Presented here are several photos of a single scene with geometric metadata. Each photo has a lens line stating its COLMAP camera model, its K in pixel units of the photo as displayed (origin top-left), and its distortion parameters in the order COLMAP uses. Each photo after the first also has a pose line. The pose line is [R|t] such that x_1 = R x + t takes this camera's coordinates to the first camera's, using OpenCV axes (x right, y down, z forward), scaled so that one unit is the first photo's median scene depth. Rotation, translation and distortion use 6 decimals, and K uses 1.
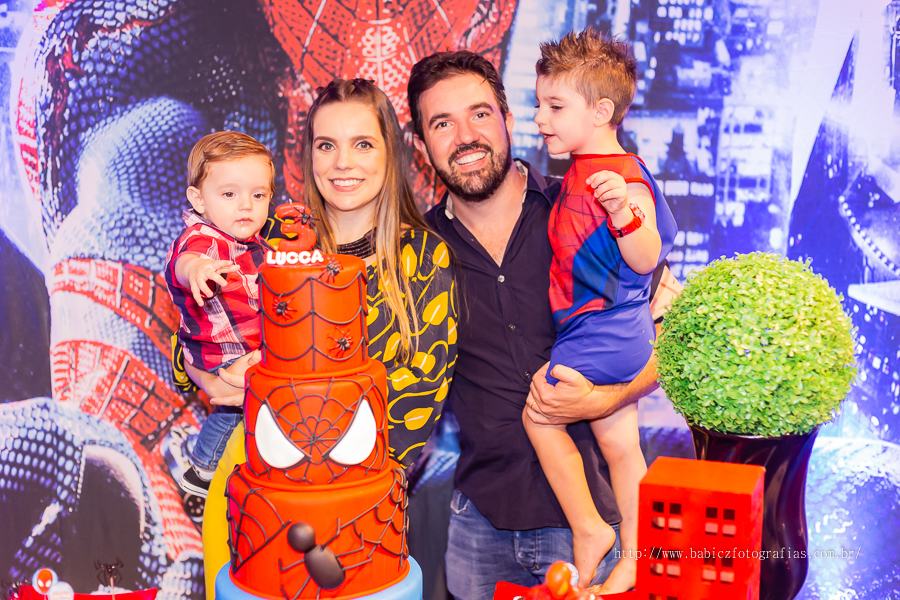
lens RADIAL K [[1340.0, 0, 453.4], [0, 1340.0, 304.6], [0, 0, 1]] dist [0.007998, 0.000000]
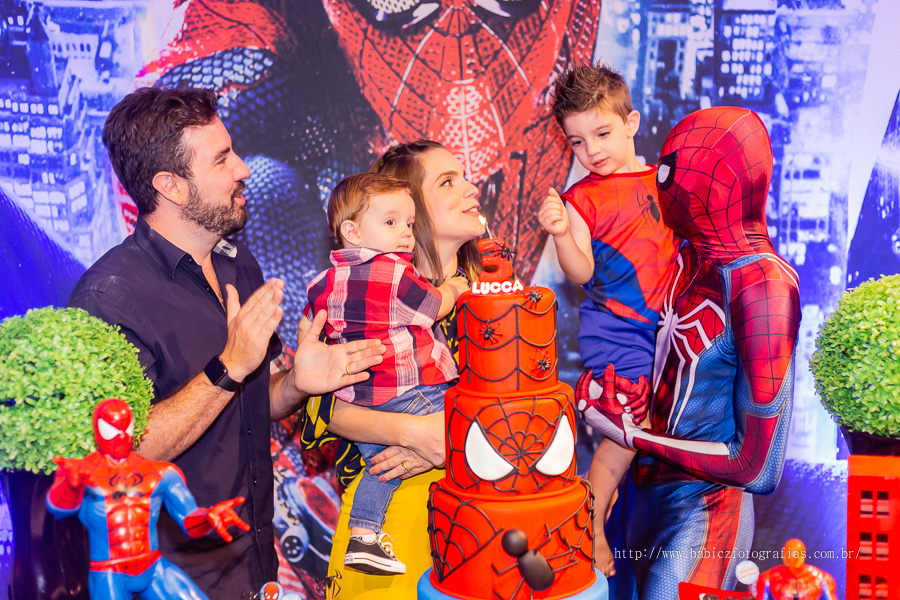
lens RADIAL K [[1340.0, 0, 452.6], [0, 1340.0, 303.0], [0, 0, 1]] dist [0.007998, 0.000000]
pose [[0.998307, -0.024913, 0.052563, -0.123541], [0.027605, 0.998311, -0.051123, 0.019017], [-0.051201, 0.052487, 0.997308, -0.053990]]
